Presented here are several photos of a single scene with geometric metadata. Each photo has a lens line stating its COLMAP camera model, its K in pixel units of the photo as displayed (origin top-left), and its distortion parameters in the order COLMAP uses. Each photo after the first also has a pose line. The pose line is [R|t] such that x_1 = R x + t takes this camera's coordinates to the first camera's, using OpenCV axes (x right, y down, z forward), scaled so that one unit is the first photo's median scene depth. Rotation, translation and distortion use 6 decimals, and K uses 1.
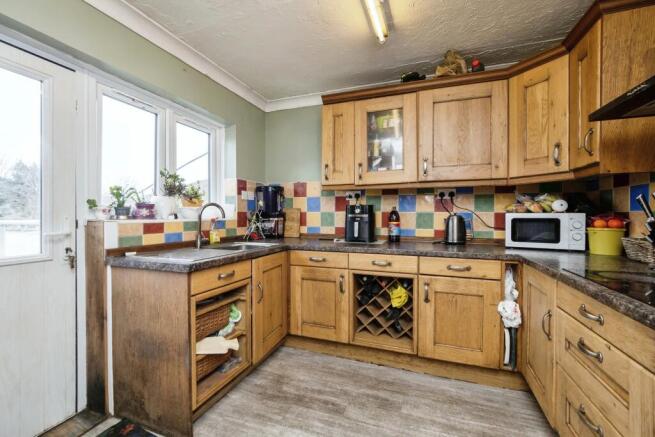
lens RADIAL K [[286.8, 0, 325.9], [0, 286.8, 205.7], [0, 0, 1]] dist [-0.000707, -0.000039]
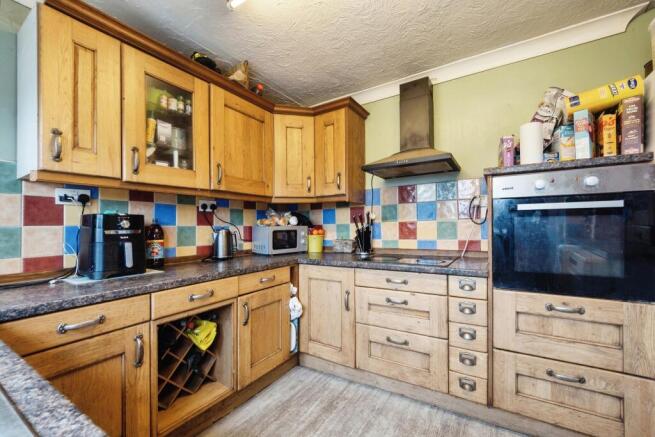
lens RADIAL K [[275.0, 0, 327.5], [0, 275.0, 218.5], [0, 0, 1]] dist [-0.000692, -0.000087]
pose [[0.209983, 0.023283, 0.977428, -0.405839], [-0.011806, 0.999704, -0.021278, 0.014939], [-0.977634, -0.007071, 0.210196, 0.513309]]
